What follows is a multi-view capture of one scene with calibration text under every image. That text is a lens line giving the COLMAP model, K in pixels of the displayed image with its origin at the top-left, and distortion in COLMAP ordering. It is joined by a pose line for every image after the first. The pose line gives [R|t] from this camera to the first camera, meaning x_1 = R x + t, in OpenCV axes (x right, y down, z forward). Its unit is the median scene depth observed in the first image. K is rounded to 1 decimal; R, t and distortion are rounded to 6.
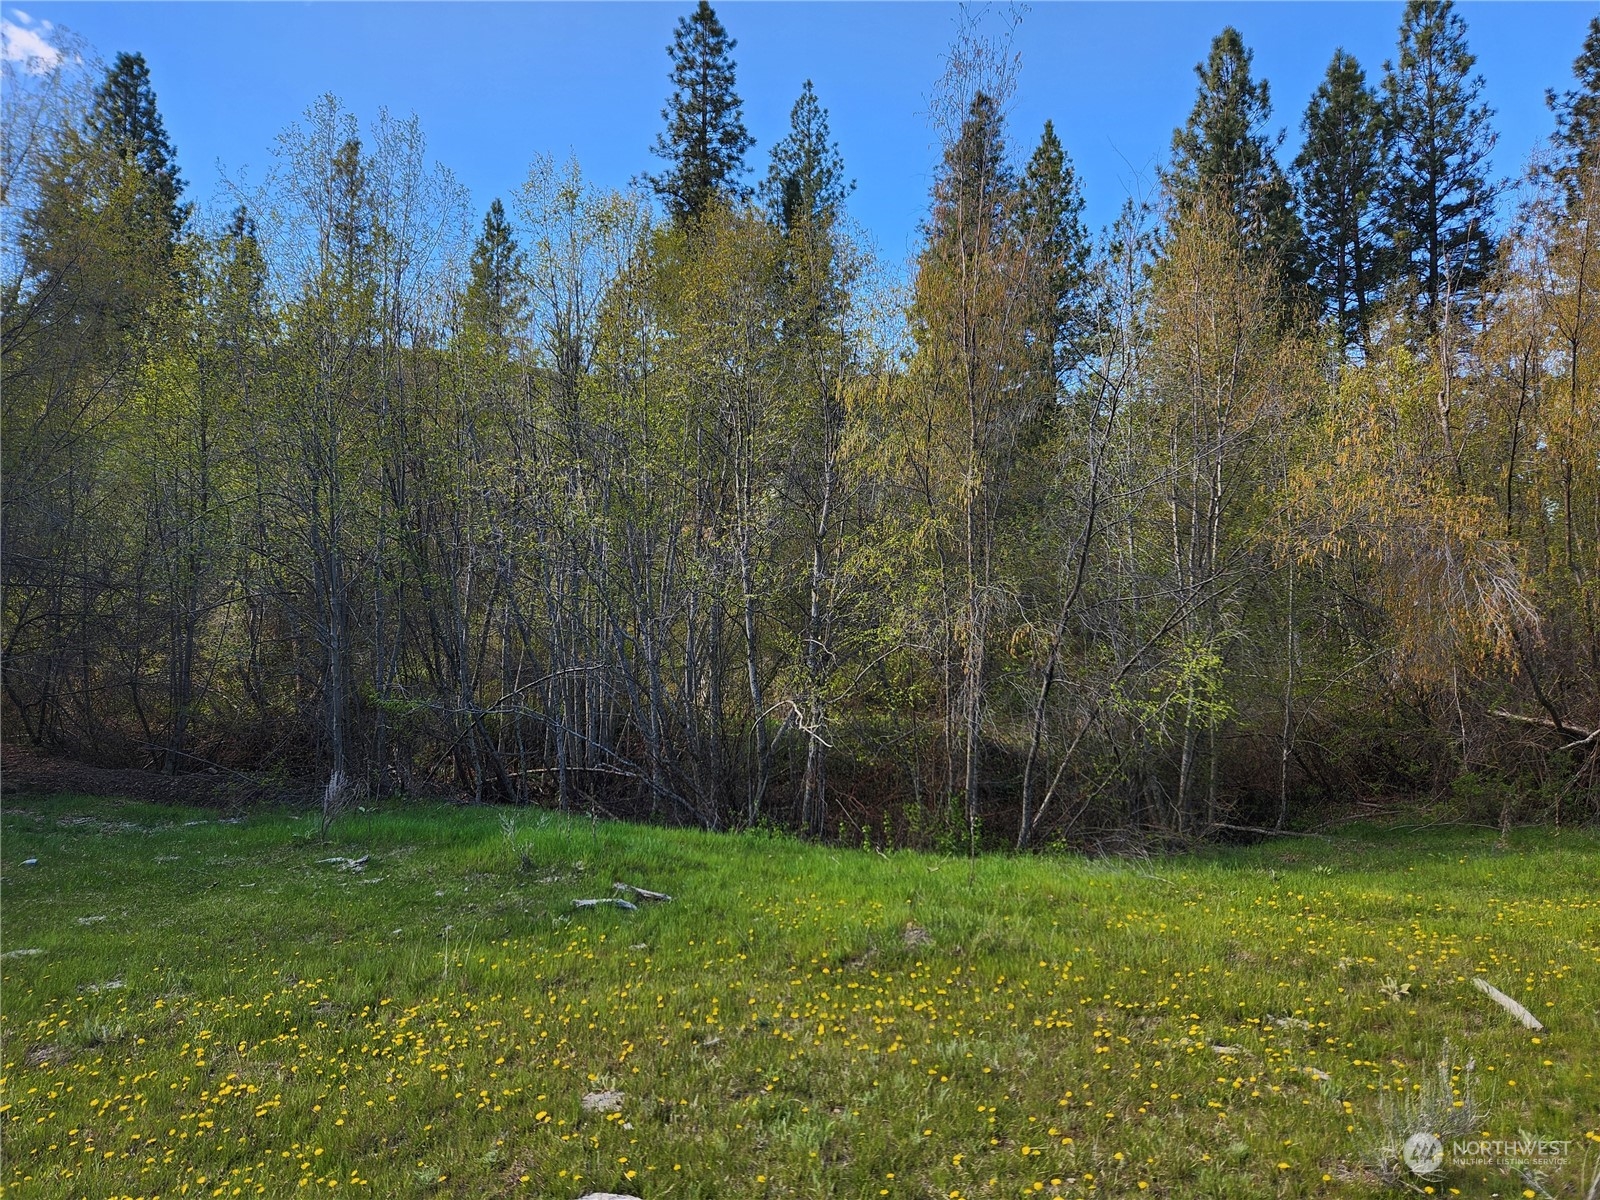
lens RADIAL K [[1109.5, 0, 751.6], [0, 1109.5, 560.8], [0, 0, 1]] dist [0.087945, -0.063318]
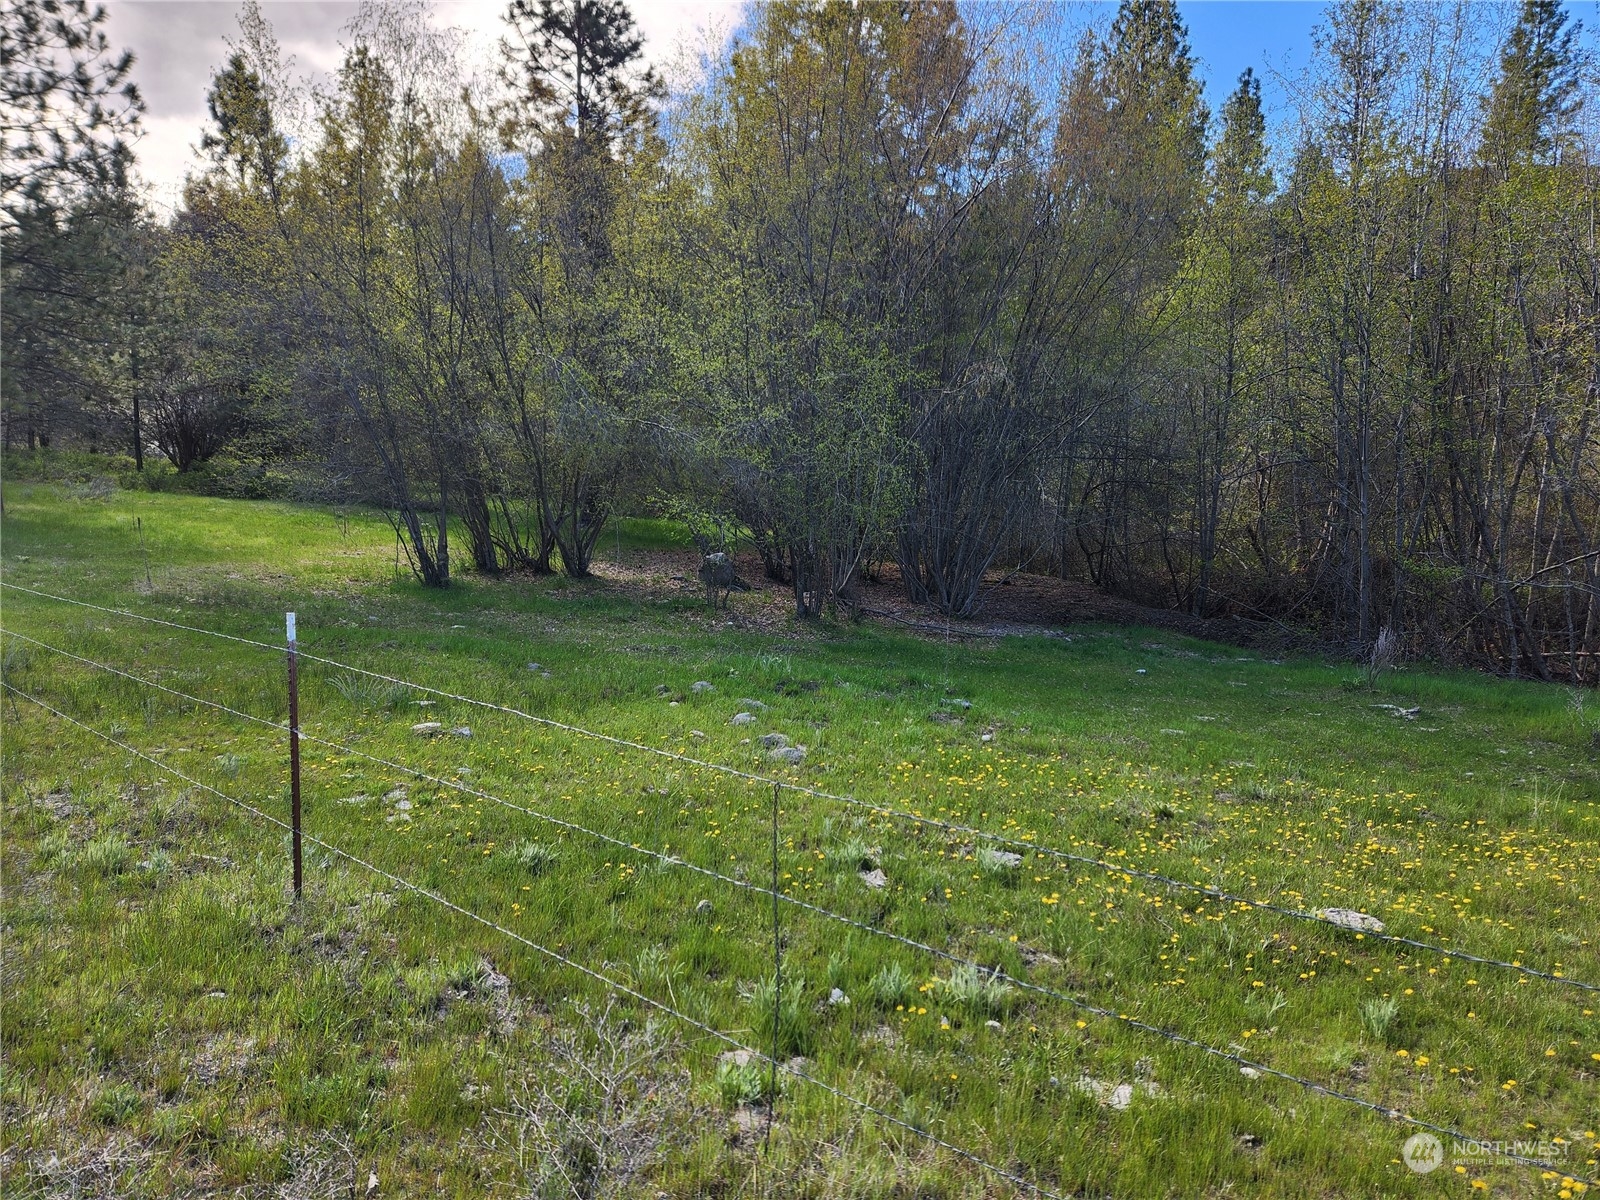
lens RADIAL K [[1068.9, 0, 798.7], [0, 1068.9, 585.5], [0, 0, 1]] dist [0.105205, -0.091648]
pose [[0.697448, 0.066899, -0.713506, -0.008072], [0.040125, 0.990426, 0.132085, -0.019708], [0.715511, -0.120751, 0.688086, -0.142538]]
